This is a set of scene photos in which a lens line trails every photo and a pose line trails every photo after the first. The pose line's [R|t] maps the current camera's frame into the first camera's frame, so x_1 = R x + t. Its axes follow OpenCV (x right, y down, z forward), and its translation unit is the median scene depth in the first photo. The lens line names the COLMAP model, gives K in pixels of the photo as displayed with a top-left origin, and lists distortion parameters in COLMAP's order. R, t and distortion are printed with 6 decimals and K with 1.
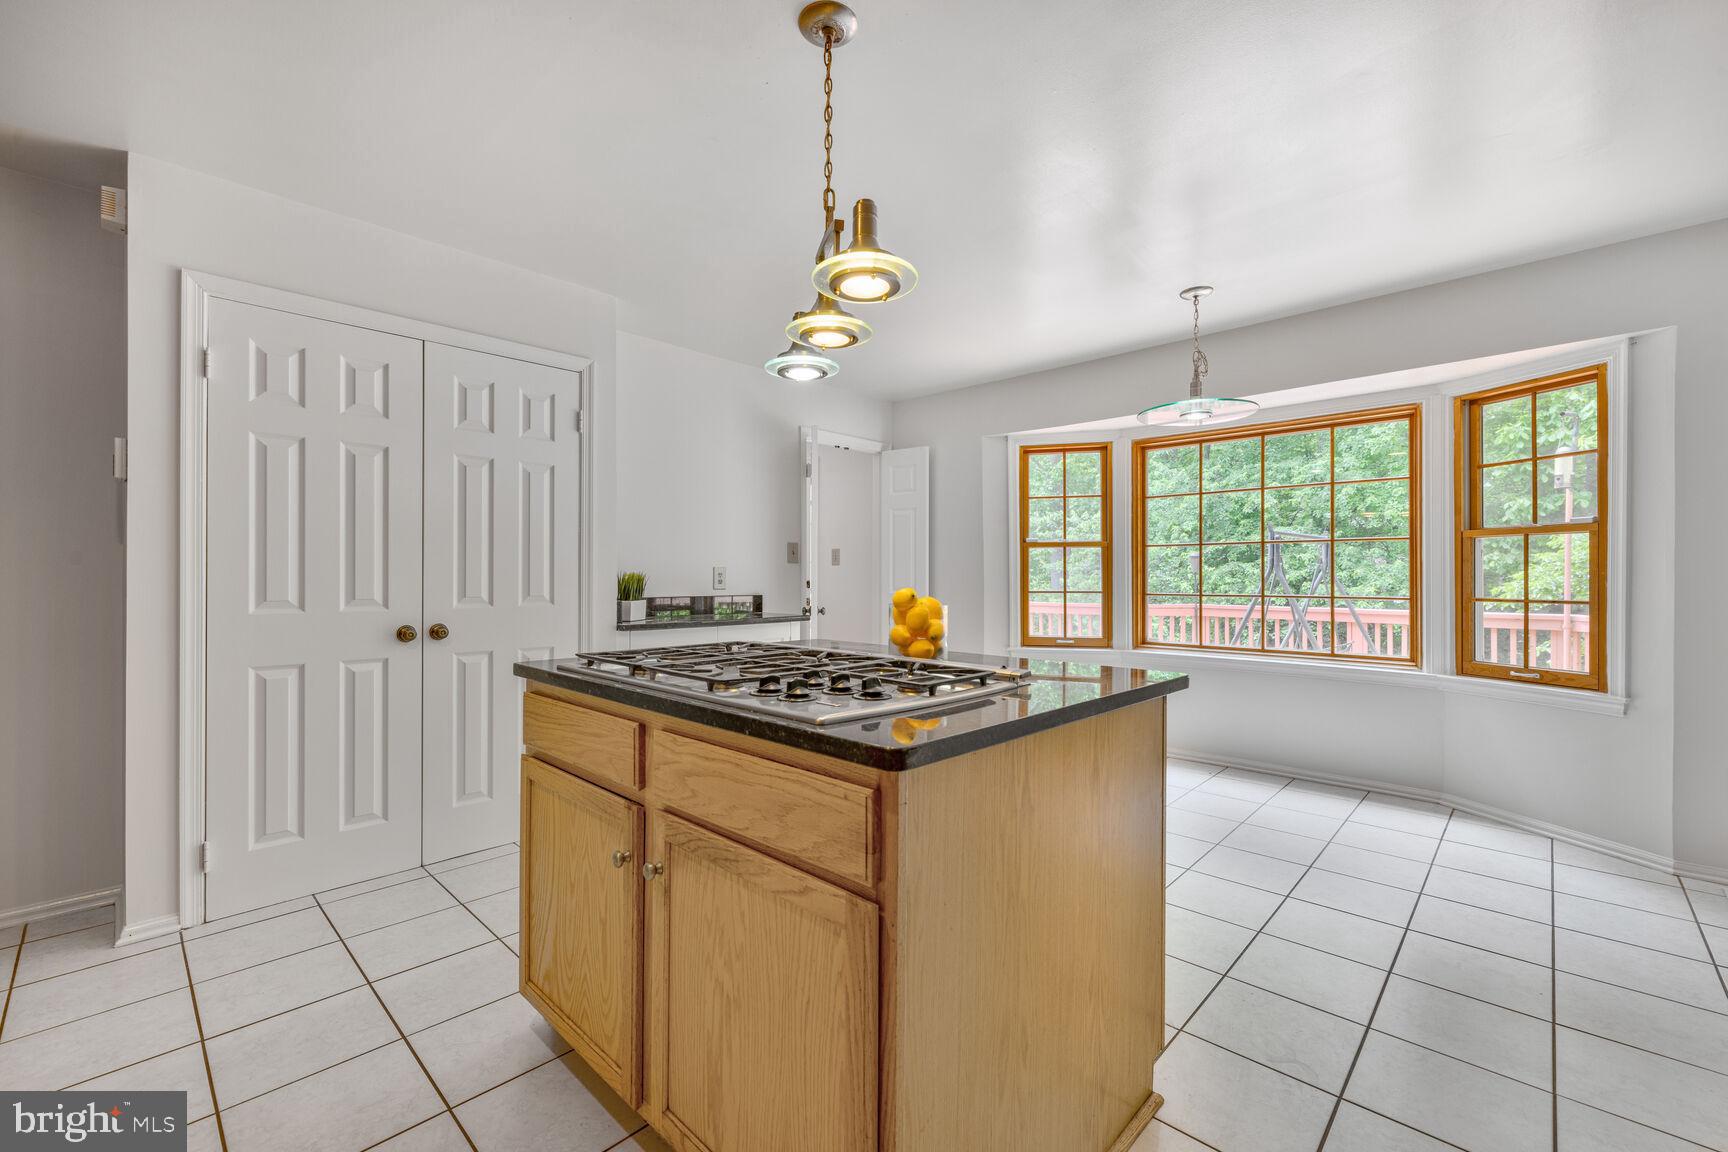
lens RADIAL K [[716.9, 0, 867.6], [0, 716.9, 574.3], [0, 0, 1]] dist [0.000591, 0.000079]
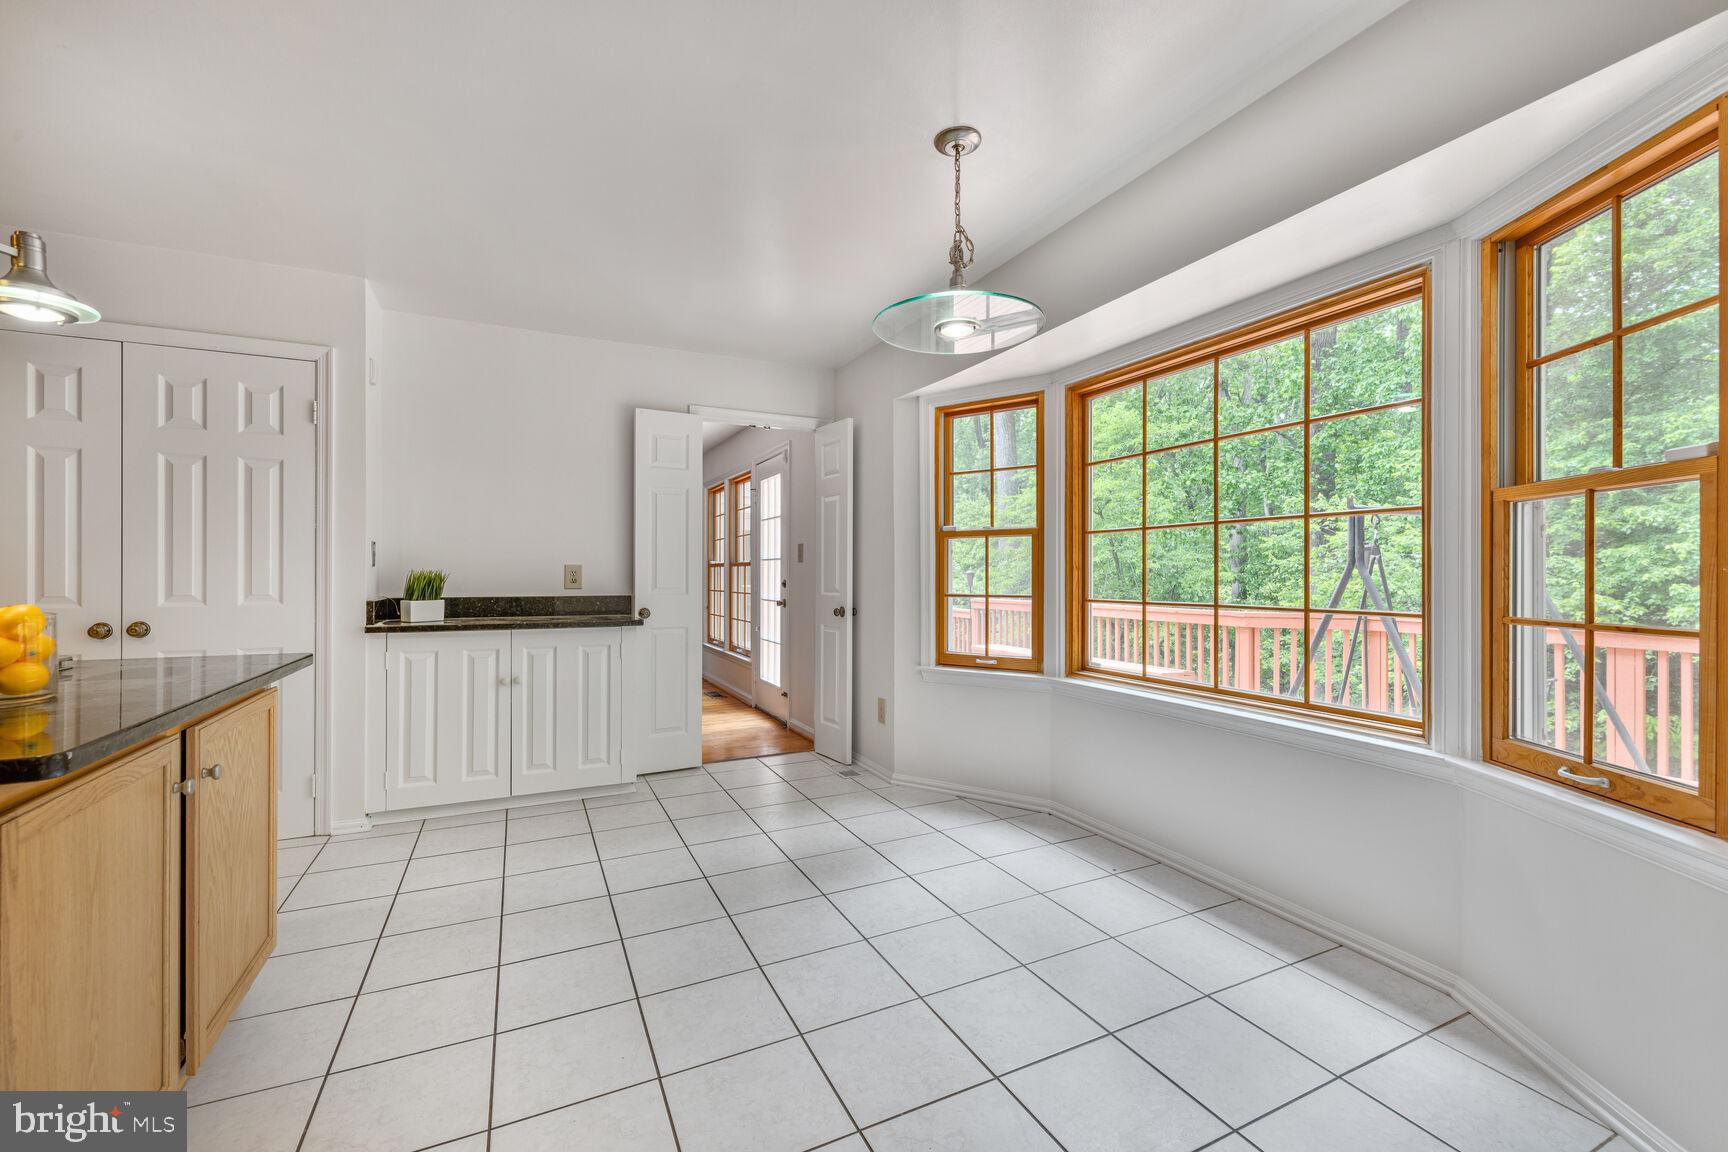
lens RADIAL K [[716.9, 0, 867.6], [0, 716.9, 574.3], [0, 0, 1]] dist [0.000591, 0.000079]
pose [[0.934526, 0.000218, -0.355896, 0.547408], [0.000227, 0.999999, 0.001210, 0.001277], [0.355896, -0.001212, 0.934525, 0.320618]]
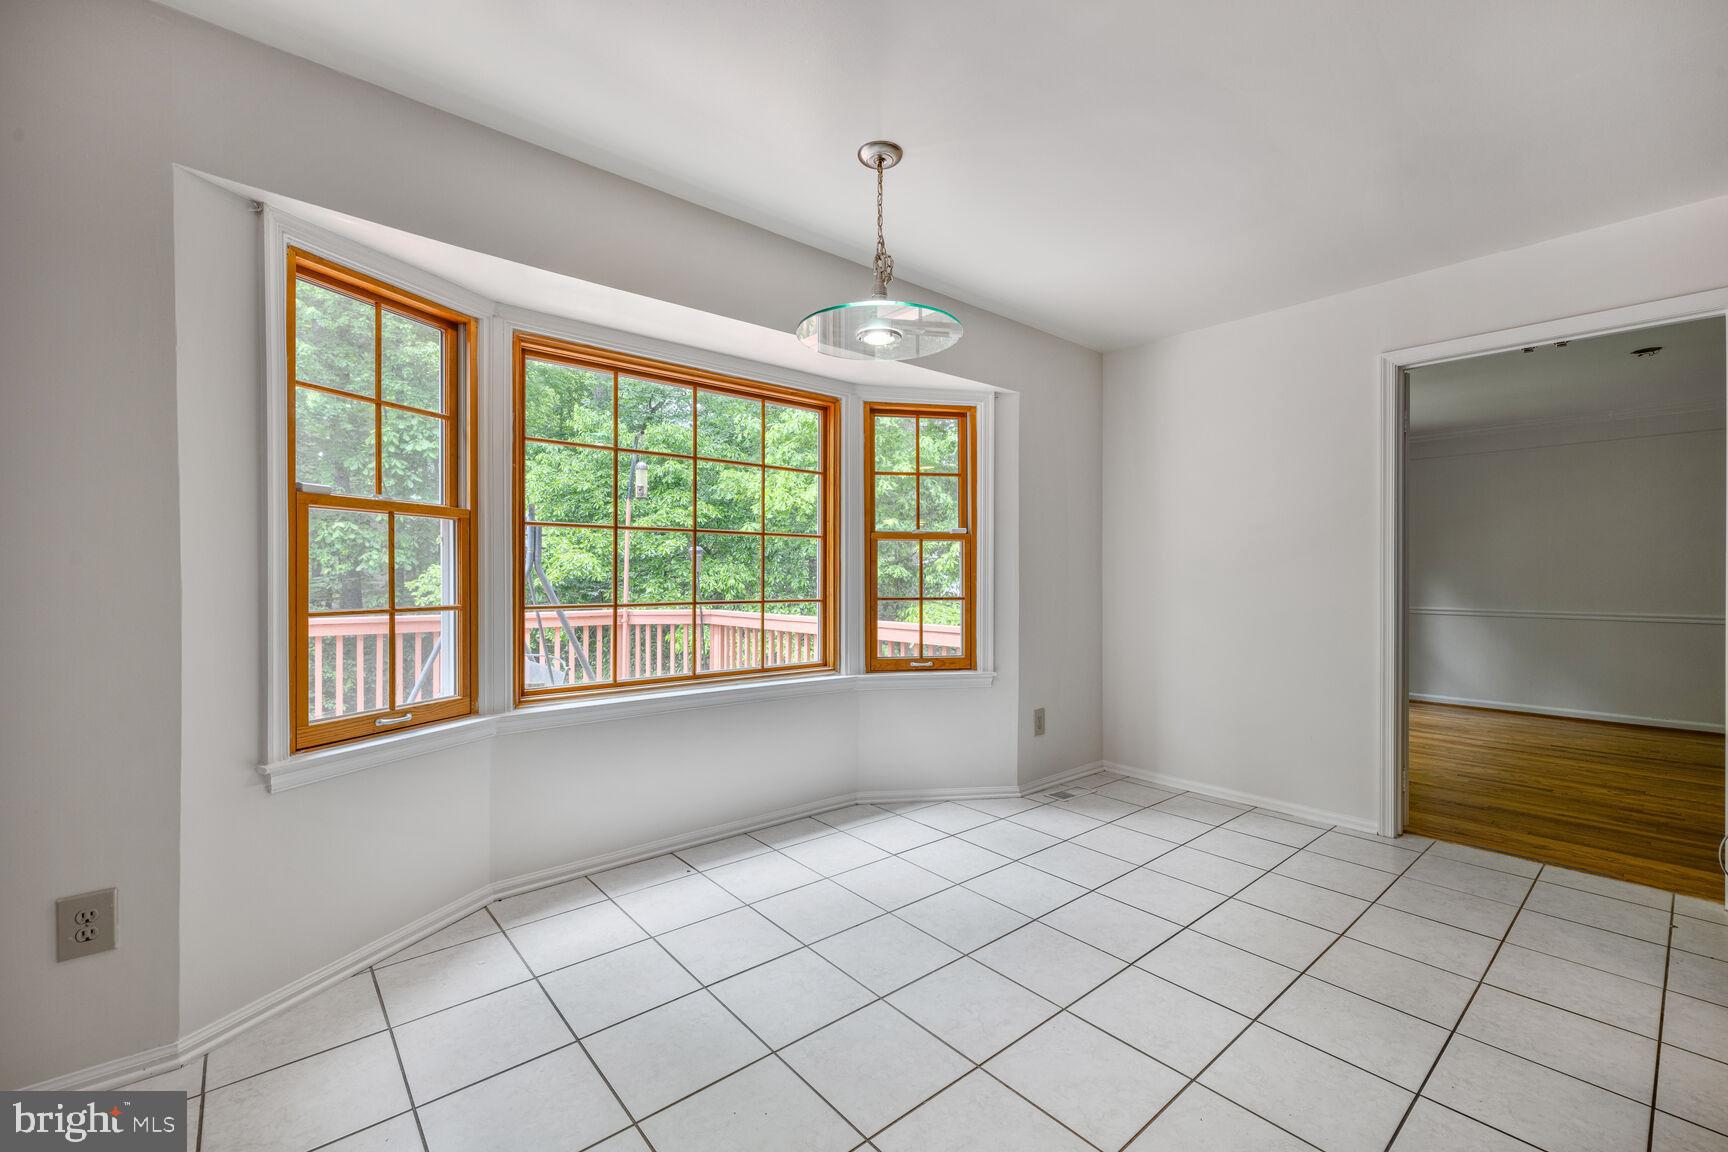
lens RADIAL K [[701.2, 0, 857.8], [0, 701.2, 570.3], [0, 0, 1]] dist [-0.024767, -0.000092]
pose [[0.112066, 0.003683, 0.993694, -0.164476], [-0.007375, 0.999969, -0.002875, -0.002743], [-0.993673, -0.007007, 0.112089, 0.844056]]
